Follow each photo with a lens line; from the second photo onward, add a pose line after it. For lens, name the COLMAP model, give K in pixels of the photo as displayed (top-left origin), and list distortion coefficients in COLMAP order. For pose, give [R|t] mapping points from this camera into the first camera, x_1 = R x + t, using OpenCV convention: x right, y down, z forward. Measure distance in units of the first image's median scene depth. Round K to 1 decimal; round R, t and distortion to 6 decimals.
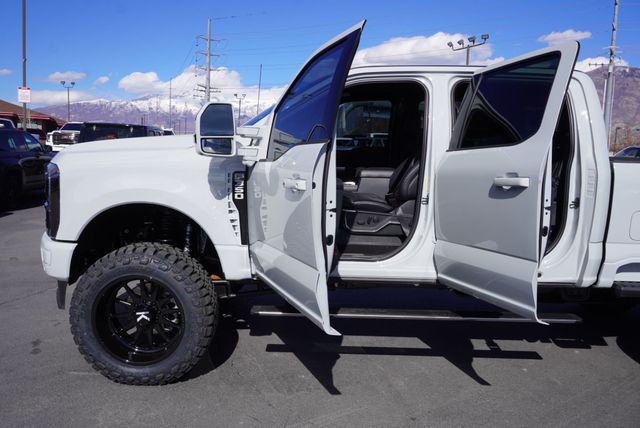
lens RADIAL K [[530.9, 0, 320.0], [0, 530.9, 214.0], [0, 0, 1]] dist [-0.001326, 0.001320]
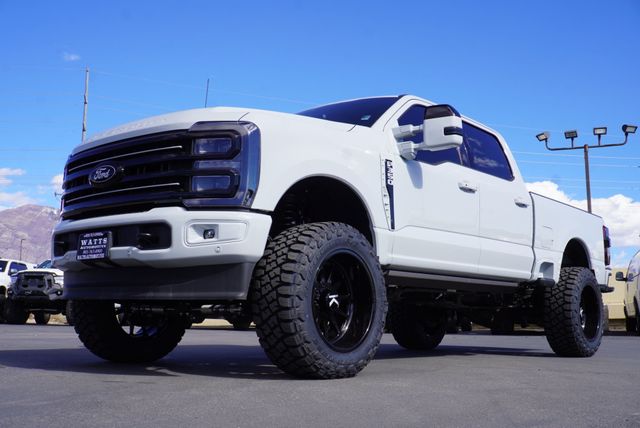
lens RADIAL K [[723.2, 0, 320.0], [0, 723.2, 214.0], [0, 0, 1]] dist [-0.007148, -0.008173]
pose [[0.629269, 0.094141, 0.771465, -1.262142], [0.105886, 0.972996, -0.205103, 0.289362], [-0.769941, 0.210753, 0.602308, 0.244053]]
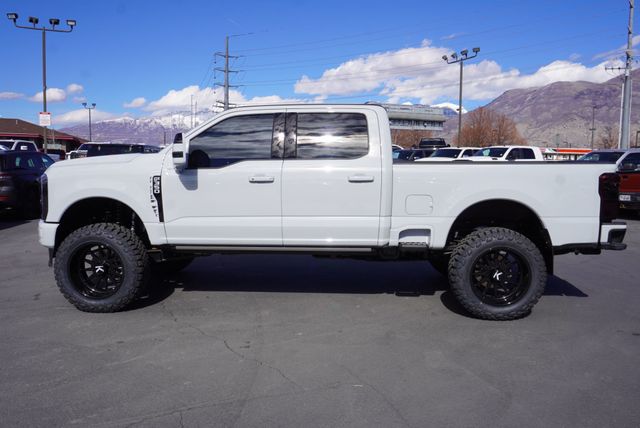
lens RADIAL K [[550.8, 0, 320.0], [0, 550.8, 214.0], [0, 0, 1]] dist [0.003184, 0.006842]
pose [[0.998289, -0.020648, -0.054711, 0.401015], [0.019115, 0.999414, -0.028396, 0.085451], [0.055265, 0.027301, 0.998098, -0.586970]]
